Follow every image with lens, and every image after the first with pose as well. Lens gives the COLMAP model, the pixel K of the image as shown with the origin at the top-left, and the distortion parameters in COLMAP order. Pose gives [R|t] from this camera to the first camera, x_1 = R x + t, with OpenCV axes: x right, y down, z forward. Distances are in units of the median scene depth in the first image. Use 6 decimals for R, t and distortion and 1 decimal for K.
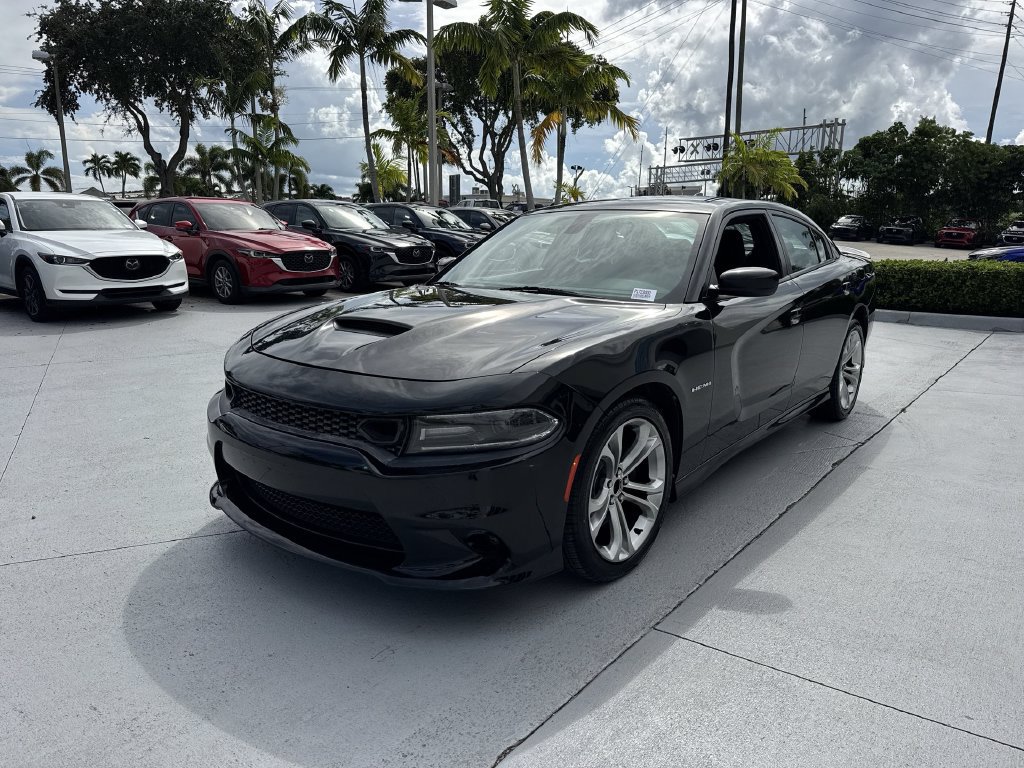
lens RADIAL K [[733.9, 0, 508.9], [0, 733.9, 378.7], [0, 0, 1]] dist [0.038729, -0.048263]
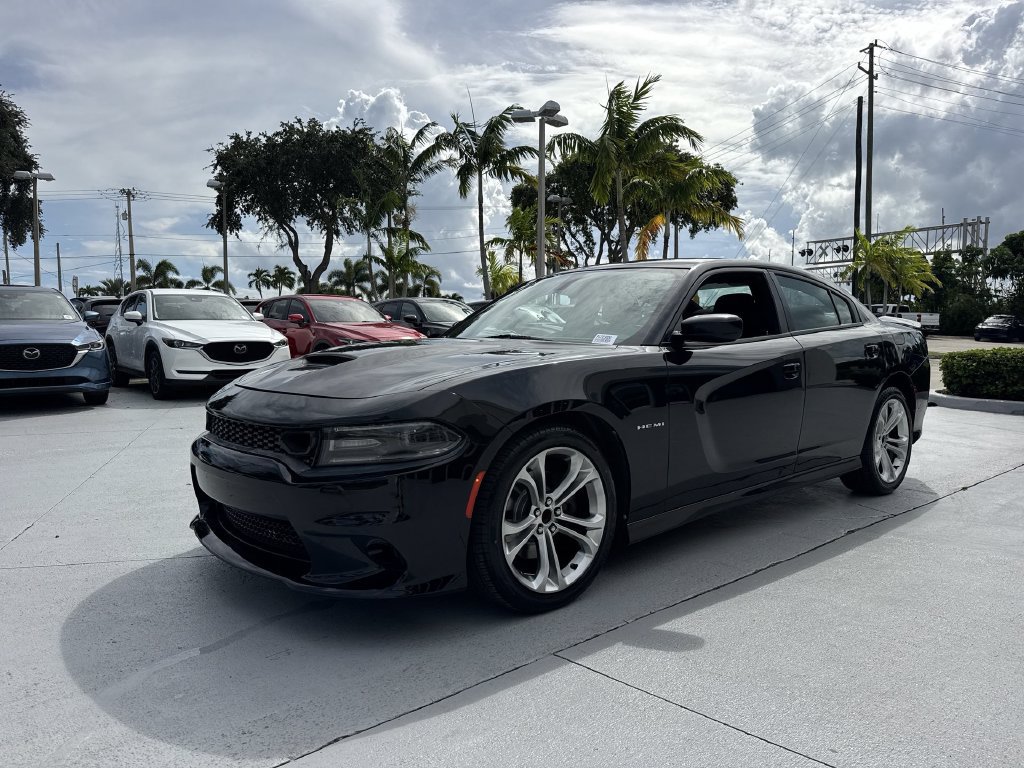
lens RADIAL K [[733.9, 0, 515.3], [0, 733.9, 375.0], [0, 0, 1]] dist [0.038729, -0.048263]
pose [[0.985571, 0.004913, -0.169190, 0.075152], [-0.029789, 0.989011, -0.144808, 0.028041], [0.166619, 0.147759, 0.974887, -0.003467]]
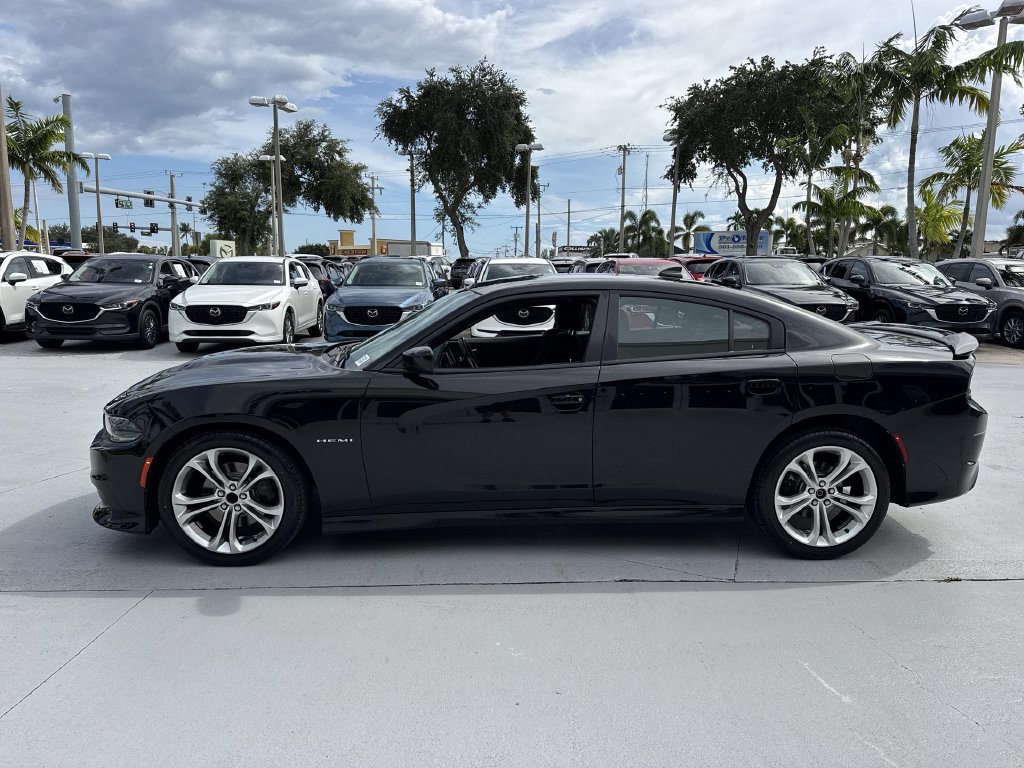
lens RADIAL K [[733.9, 0, 522.2], [0, 733.9, 381.3], [0, 0, 1]] dist [0.038729, -0.048263]
pose [[0.666471, 0.114132, -0.736743, 0.403112], [-0.156792, 0.987569, 0.011151, -0.044266], [0.728857, 0.108084, 0.676081, 0.124534]]
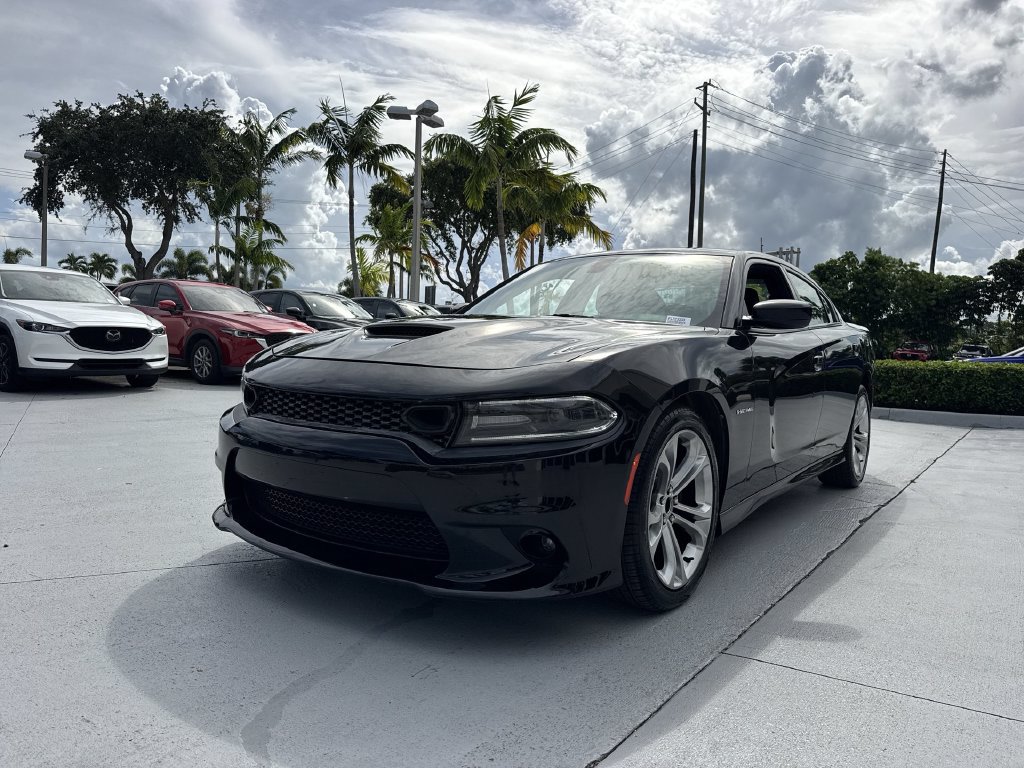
lens RADIAL K [[733.9, 0, 514.2], [0, 733.9, 362.2], [0, 0, 1]] dist [0.038729, -0.048263]
pose [[0.998375, 0.027760, 0.049774, -0.026817], [-0.018567, 0.984133, -0.176461, 0.037524], [-0.053883, 0.175250, 0.983048, 0.017754]]
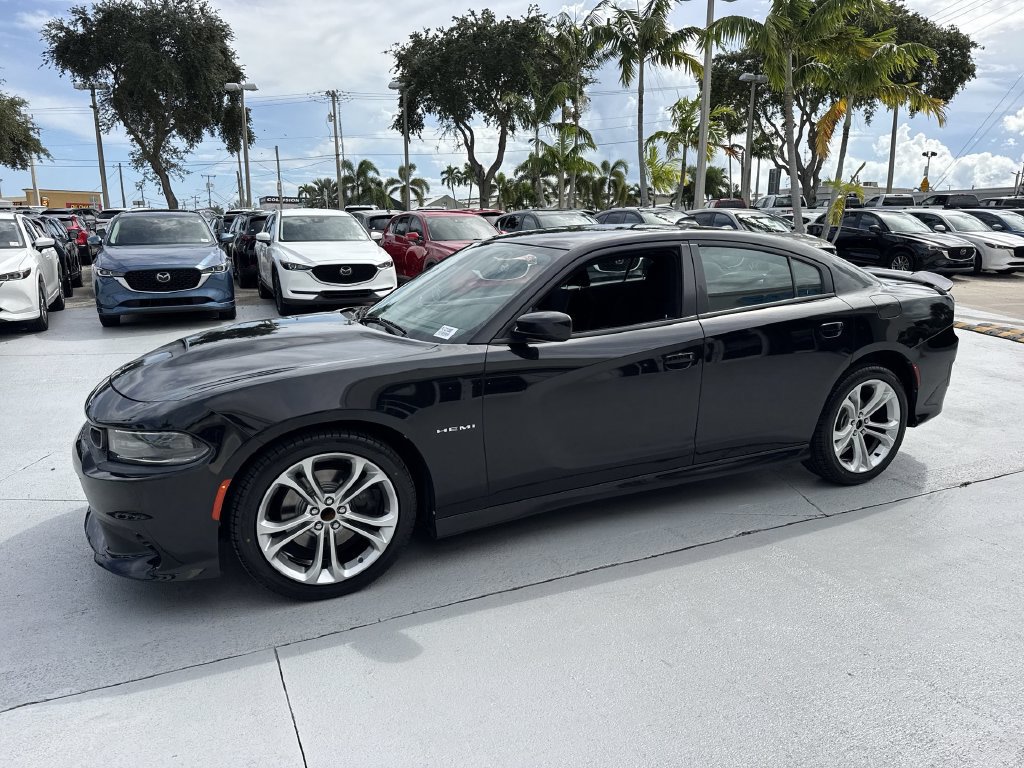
lens RADIAL K [[733.9, 0, 512.8], [0, 733.9, 380.1], [0, 0, 1]] dist [0.038729, -0.048263]
pose [[0.900495, 0.081955, -0.427074, 0.228618], [-0.079075, 0.996567, 0.024509, -0.026282], [0.427617, 0.011701, 0.903884, 0.039354]]
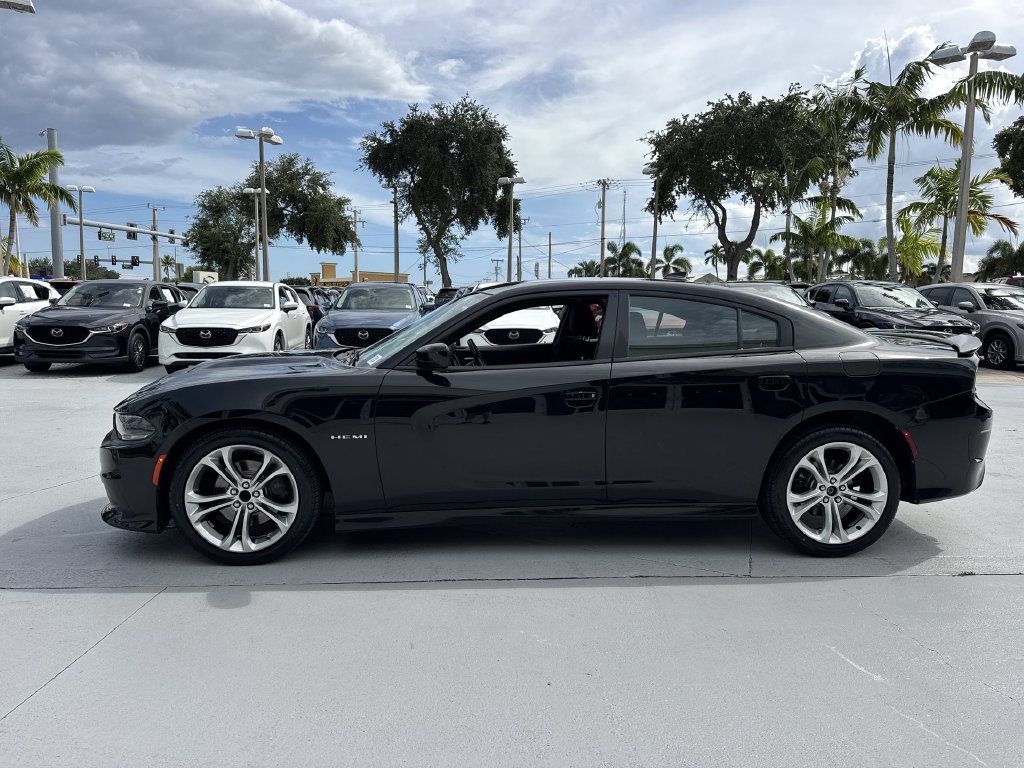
lens RADIAL K [[733.9, 0, 510.7], [0, 733.9, 384.6], [0, 0, 1]] dist [0.038729, -0.048263]
pose [[0.675993, 0.081611, -0.732375, 0.394931], [-0.153710, 0.987603, -0.031825, -0.023062], [0.720698, 0.134087, 0.680158, 0.112867]]
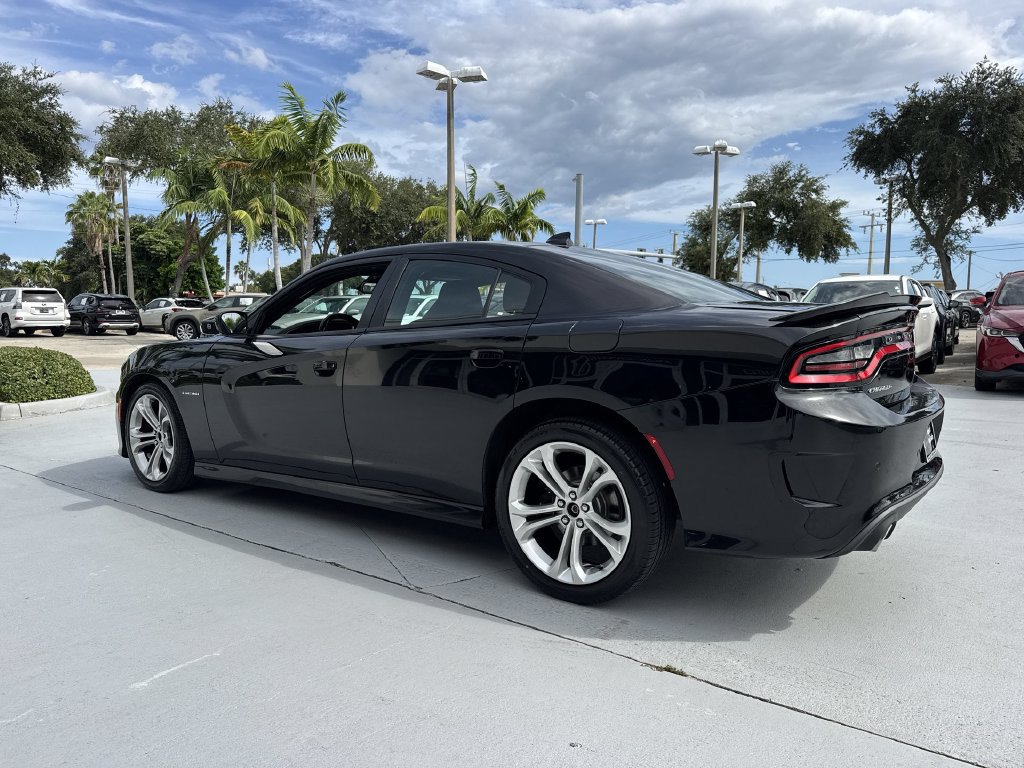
lens RADIAL K [[733.9, 0, 509.3], [0, 733.9, 382.6], [0, 0, 1]] dist [0.038729, -0.048263]
pose [[0.025873, 0.080034, -0.996456, 0.505208], [-0.196133, 0.977823, 0.073445, -0.069939], [0.980236, 0.193538, 0.040996, 0.461992]]
